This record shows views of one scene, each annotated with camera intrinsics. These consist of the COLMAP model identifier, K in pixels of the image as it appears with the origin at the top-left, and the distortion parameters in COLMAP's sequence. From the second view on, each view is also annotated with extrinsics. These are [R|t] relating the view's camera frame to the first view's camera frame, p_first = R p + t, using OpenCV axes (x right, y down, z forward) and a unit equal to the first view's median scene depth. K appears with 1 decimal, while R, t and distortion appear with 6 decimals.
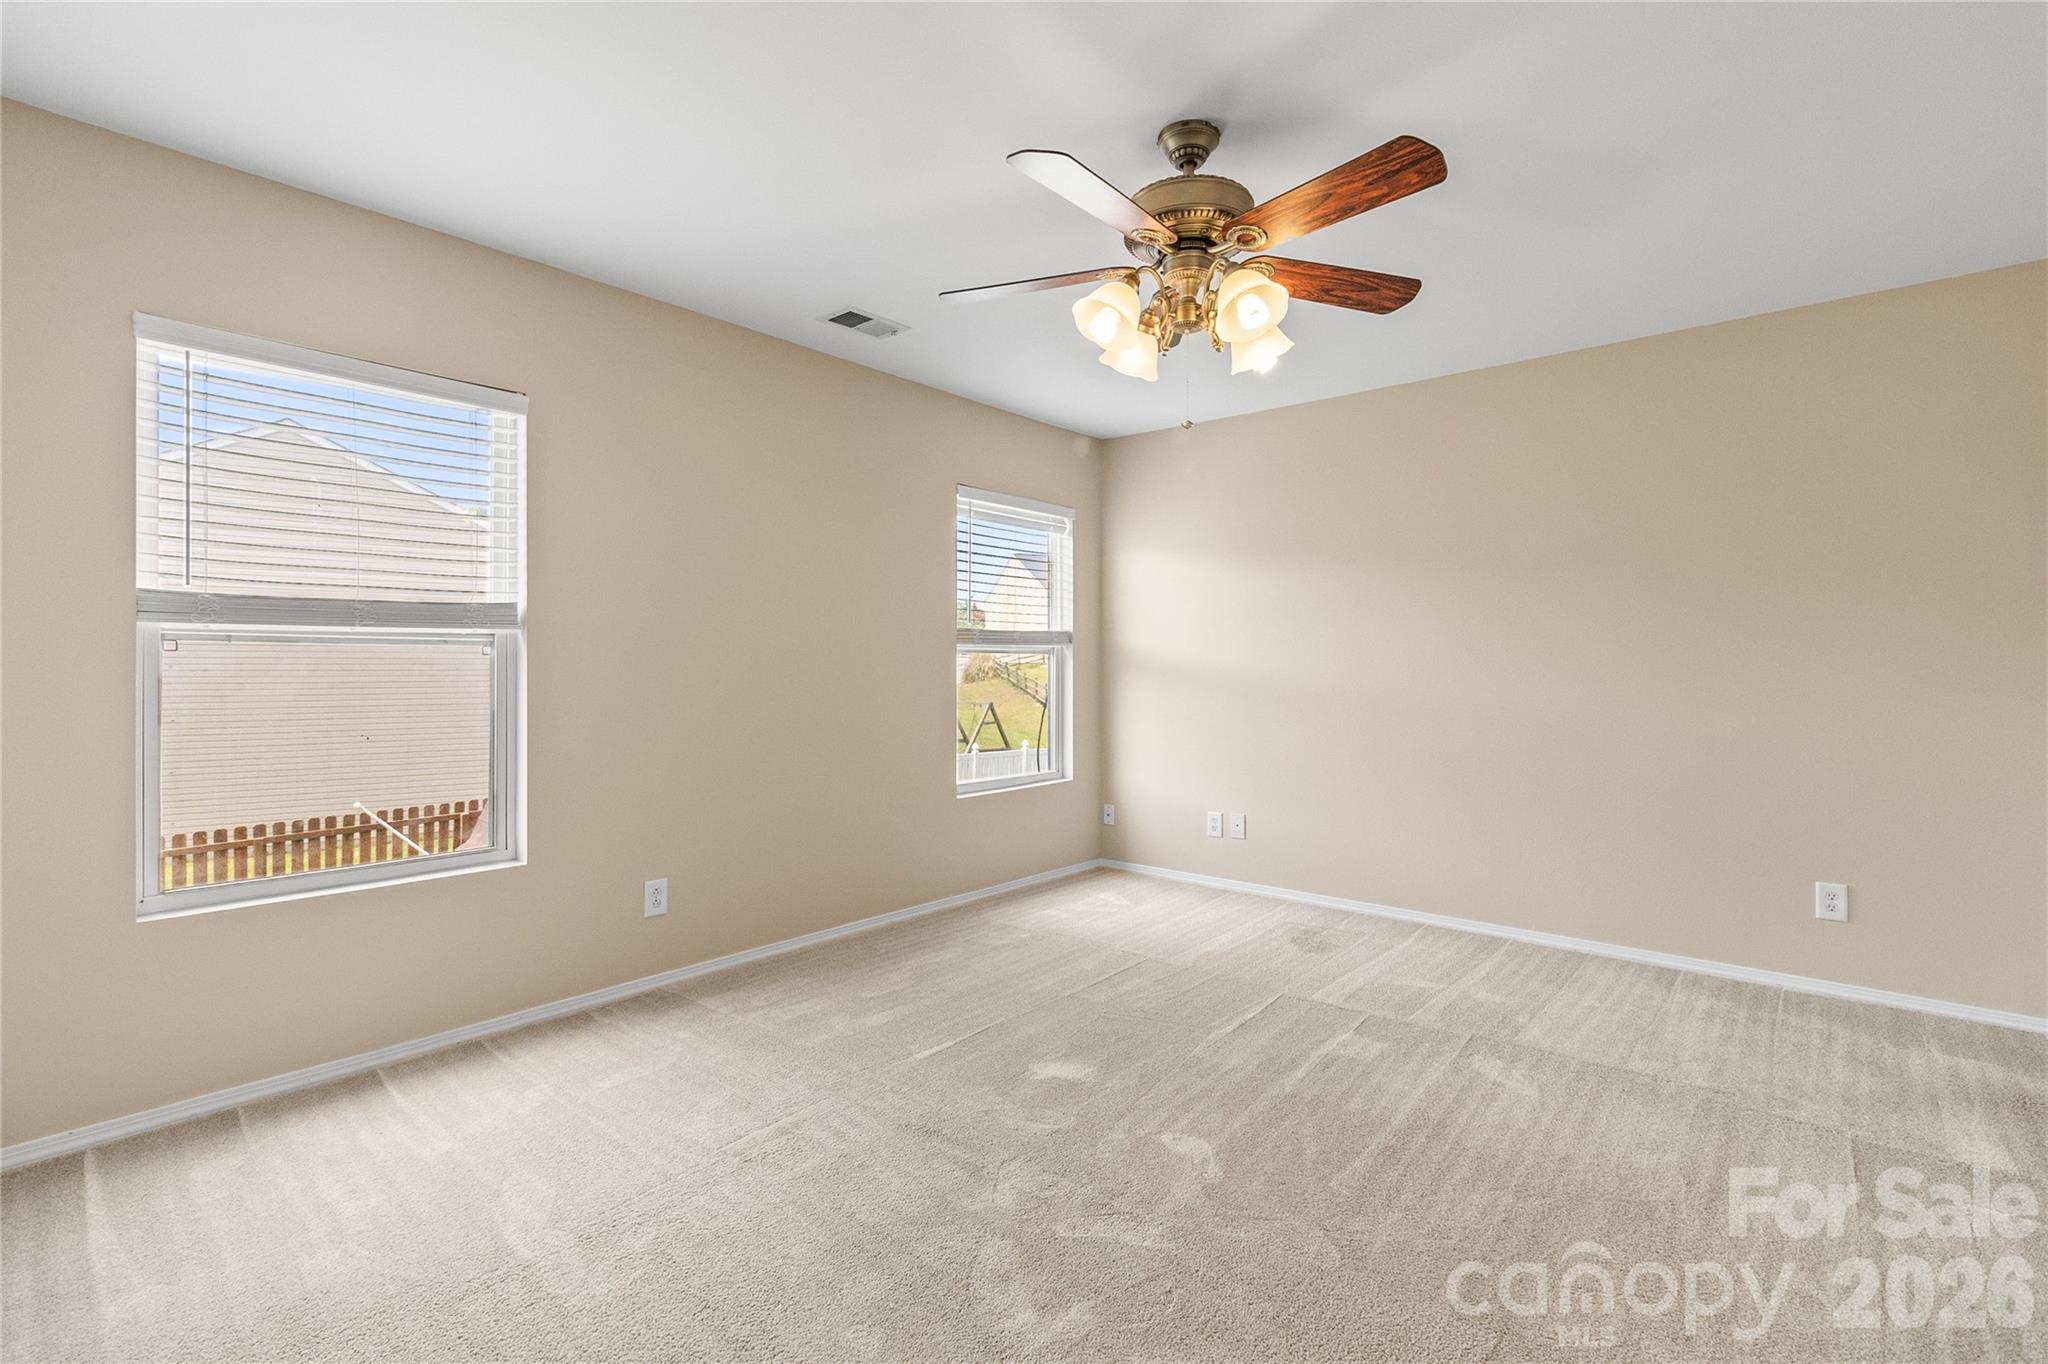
lens RADIAL K [[945.1, 0, 1037.1], [0, 945.1, 662.3], [0, 0, 1]] dist [0.003514, 0.000530]
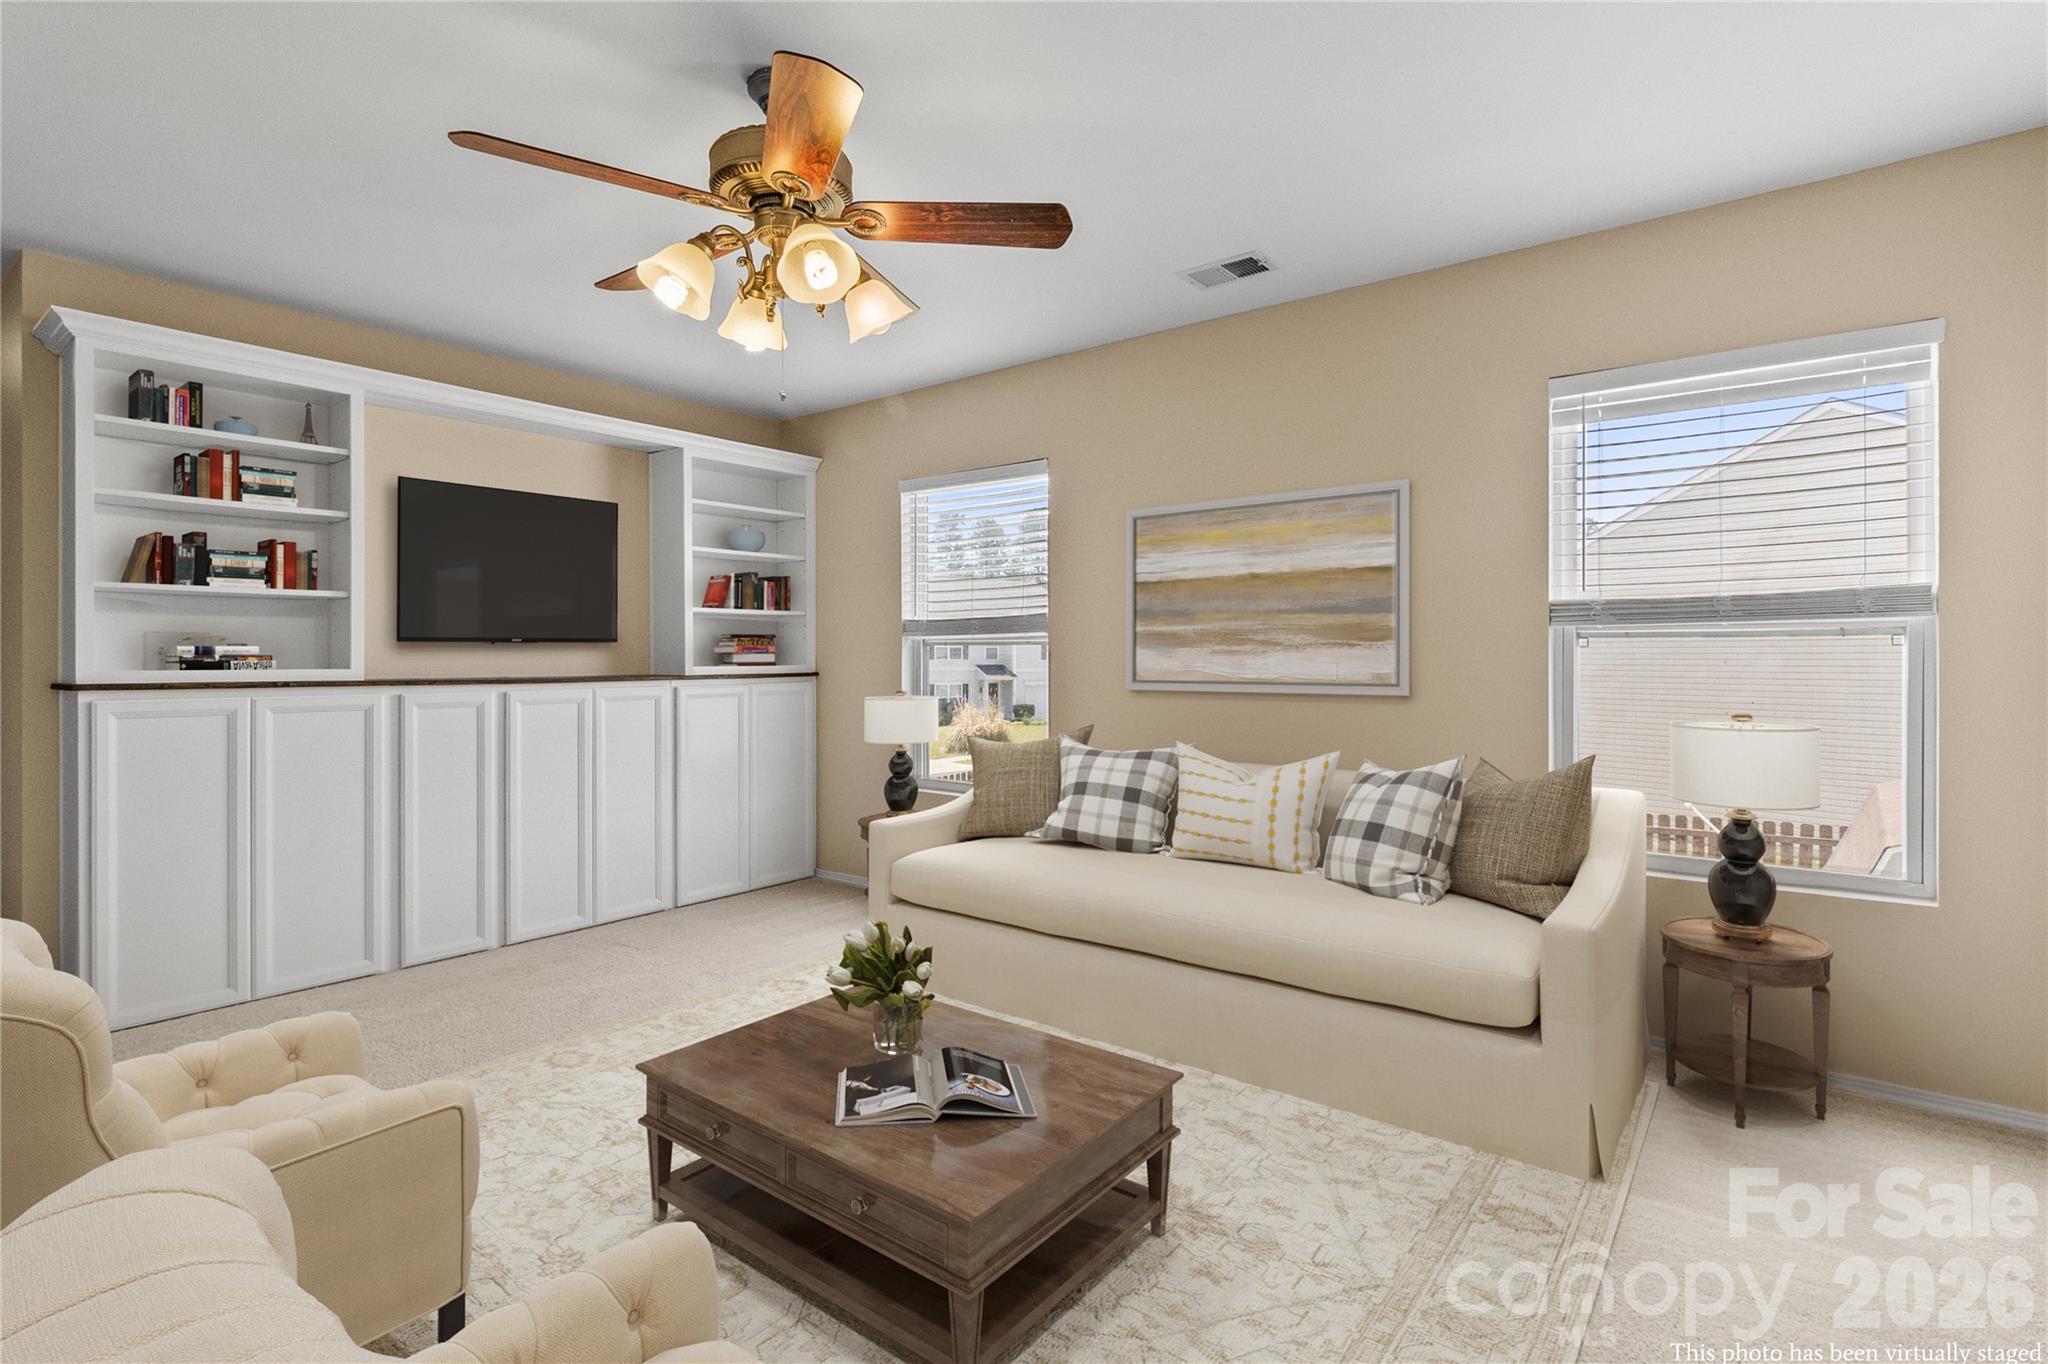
lens RADIAL K [[1003.2, 0, 1056.3], [0, 1003.2, 665.3], [0, 0, 1]] dist [-0.014605, 0.000499]
pose [[0.032597, 0.000650, -0.999468, 1.207748], [0.003547, 0.999993, 0.000766, 0.013539], [0.999462, -0.003571, 0.032594, 1.303448]]
